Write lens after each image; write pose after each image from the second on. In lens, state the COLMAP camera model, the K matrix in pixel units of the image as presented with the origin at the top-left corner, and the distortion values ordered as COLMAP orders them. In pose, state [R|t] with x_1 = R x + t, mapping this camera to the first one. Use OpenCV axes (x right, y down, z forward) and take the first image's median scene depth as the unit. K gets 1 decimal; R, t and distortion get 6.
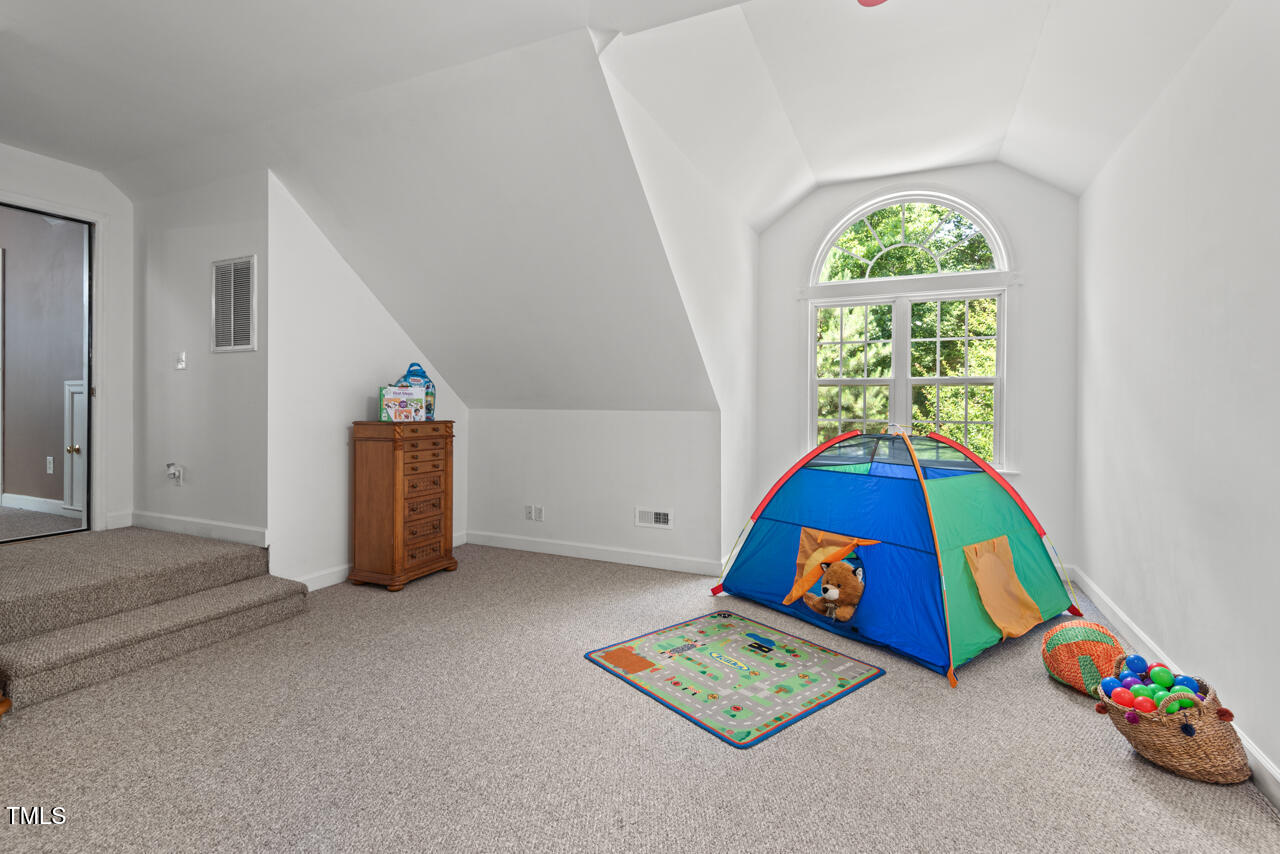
lens RADIAL K [[591.3, 0, 639.4], [0, 591.3, 406.0], [0, 0, 1]] dist [0.043902, -0.026646]
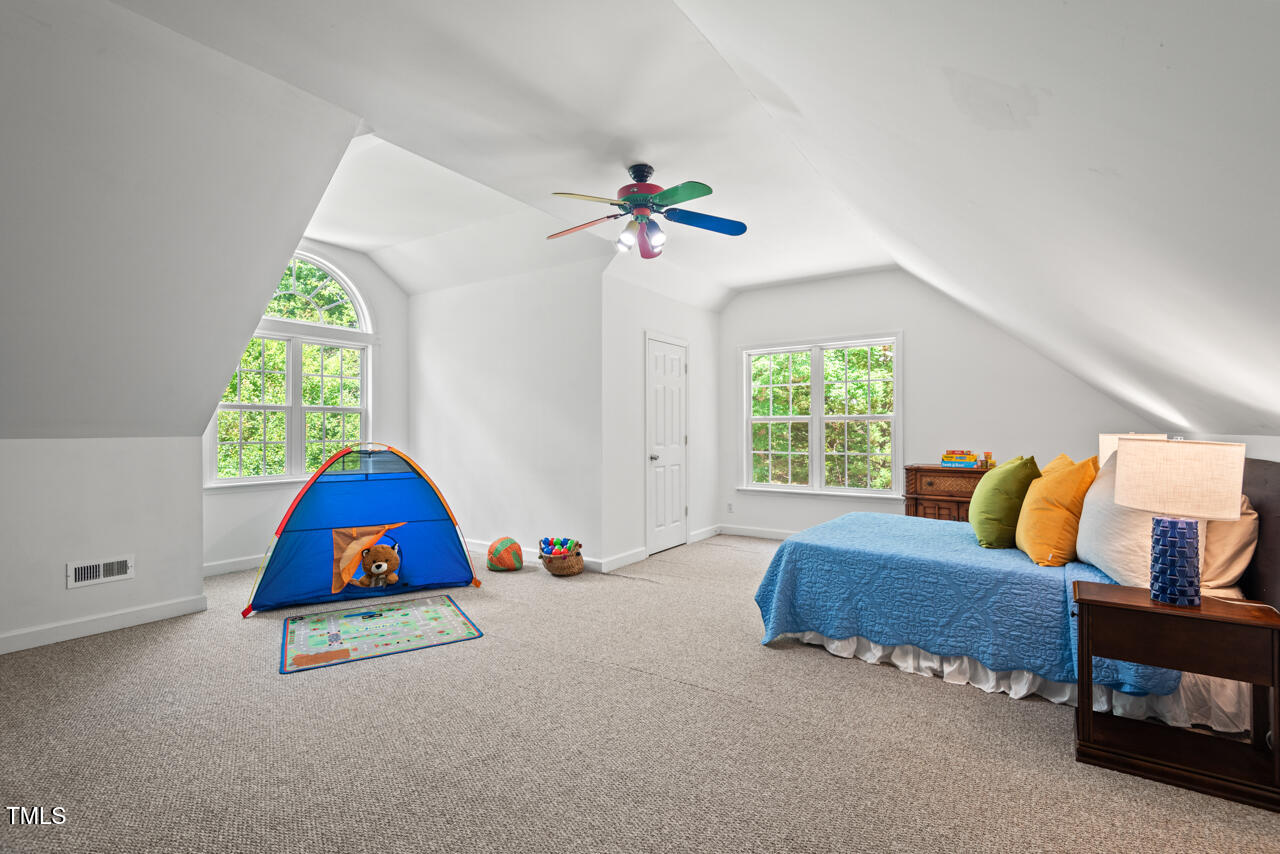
lens RADIAL K [[579.5, 0, 641.3], [0, 579.5, 423.9], [0, 0, 1]] dist [0.040146, -0.026077]
pose [[0.164189, 0.000274, 0.986429, -0.951381], [0.008924, 0.999959, -0.001763, -0.005604], [-0.986389, 0.009093, 0.164180, 0.207970]]
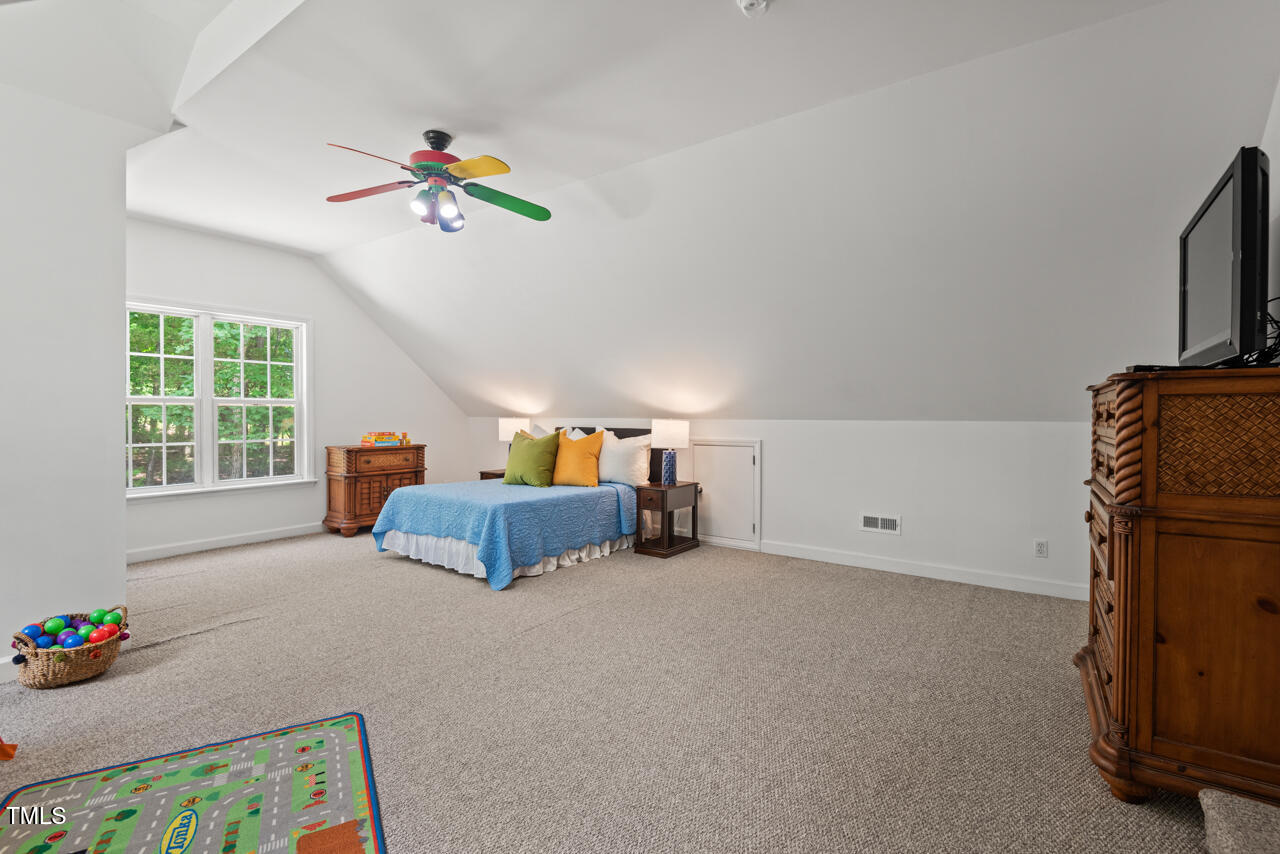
lens RADIAL K [[585.0, 0, 639.7], [0, 585.0, 389.8], [0, 0, 1]] dist [0.000515, 0.000074]
pose [[-0.983838, -0.001596, 0.179051, -0.389177], [-0.008371, 0.999277, -0.037087, -0.003587], [-0.178863, -0.037986, -0.983140, 1.426077]]
